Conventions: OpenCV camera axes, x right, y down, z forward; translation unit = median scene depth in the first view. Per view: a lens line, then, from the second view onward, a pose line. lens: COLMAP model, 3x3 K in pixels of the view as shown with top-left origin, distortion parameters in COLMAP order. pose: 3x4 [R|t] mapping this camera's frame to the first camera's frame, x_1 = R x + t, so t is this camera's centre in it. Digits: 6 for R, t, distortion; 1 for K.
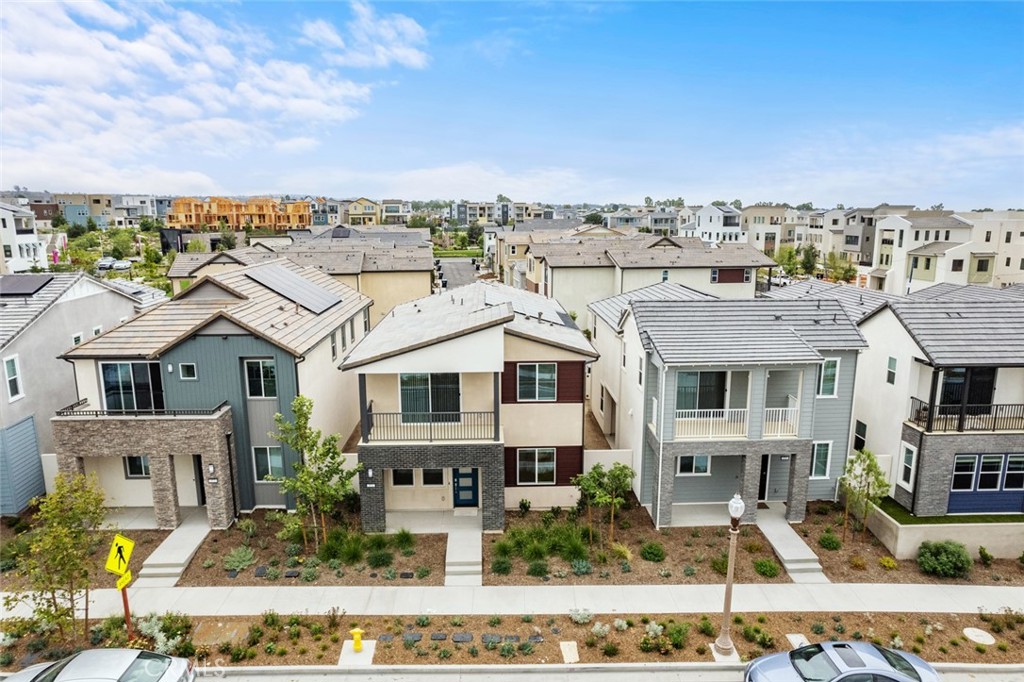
lens RADIAL K [[660.6, 0, 512.0], [0, 660.6, 341.0], [0, 0, 1]] dist [-0.071104, 0.067493]
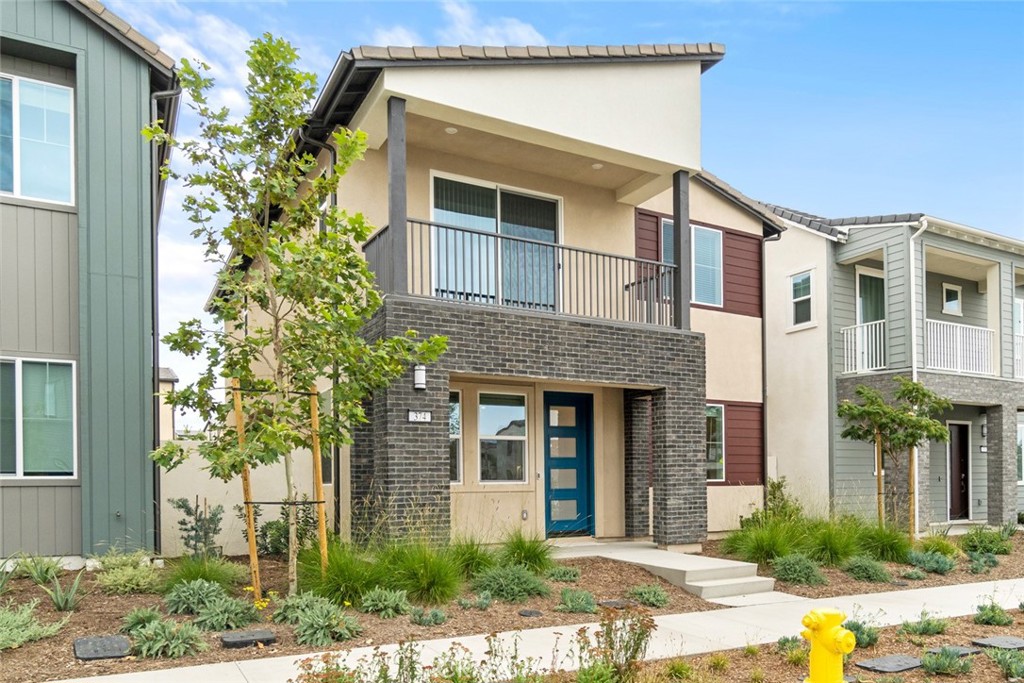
lens RADIAL K [[763.6, 0, 571.9], [0, 763.6, 482.0], [0, 0, 1]] dist [0.004854, -0.000934]
pose [[0.872621, -0.004037, 0.488381, -0.338310], [0.103663, 0.978713, -0.177130, 0.329560], [-0.477269, 0.205194, 0.854464, 0.602532]]
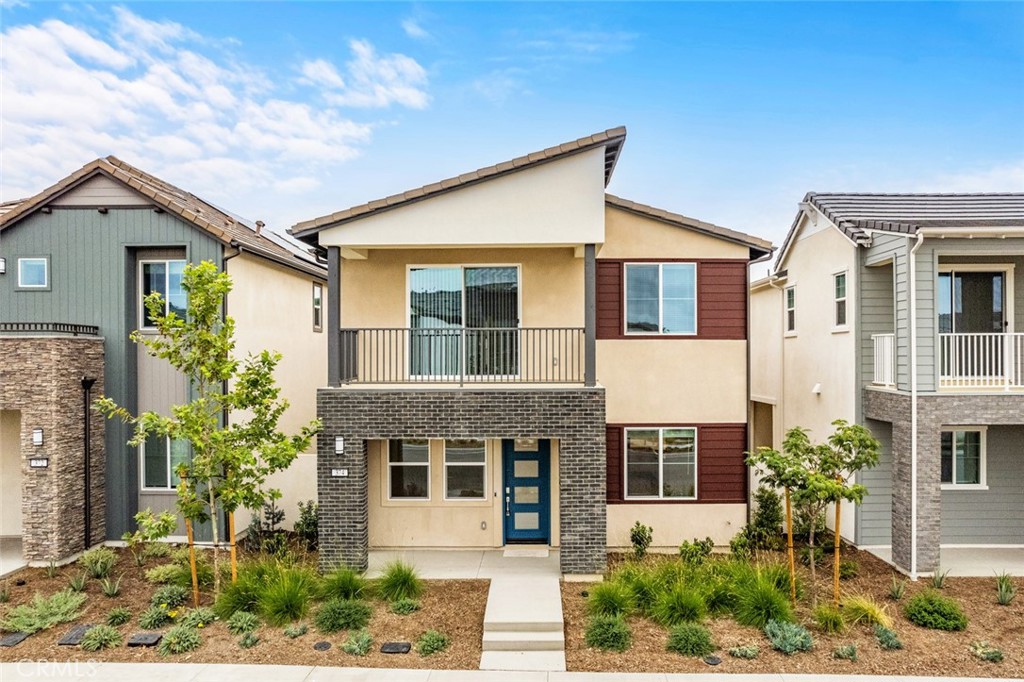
lens RADIAL K [[705.5, 0, 536.9], [0, 705.5, 360.5], [0, 0, 1]] dist [-0.068607, 0.065126]
pose [[0.999128, 0.000808, -0.041733, -0.041176], [-0.008957, 0.980674, -0.195442, 0.234567], [0.040768, 0.195645, 0.979827, 0.454570]]
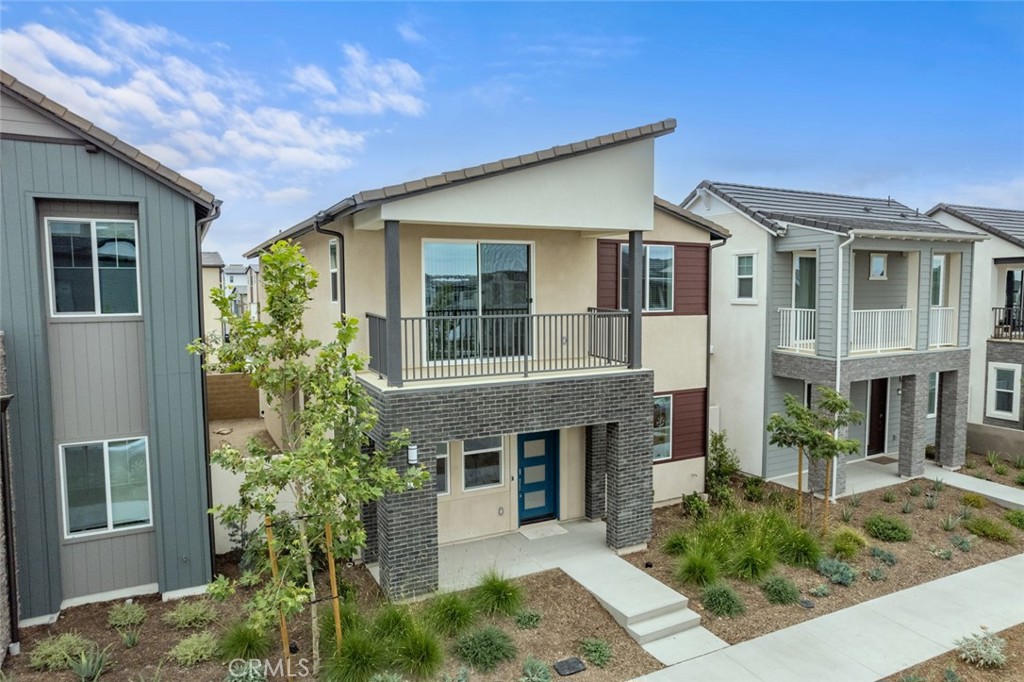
lens RADIAL K [[660.6, 0, 512.0], [0, 660.6, 341.0], [0, 0, 1]] dist [-0.071104, 0.067493]
pose [[0.902755, -0.035468, 0.428690, -0.332954], [0.087747, 0.990824, -0.102805, 0.172542], [-0.421110, 0.130424, 0.897583, 0.555218]]
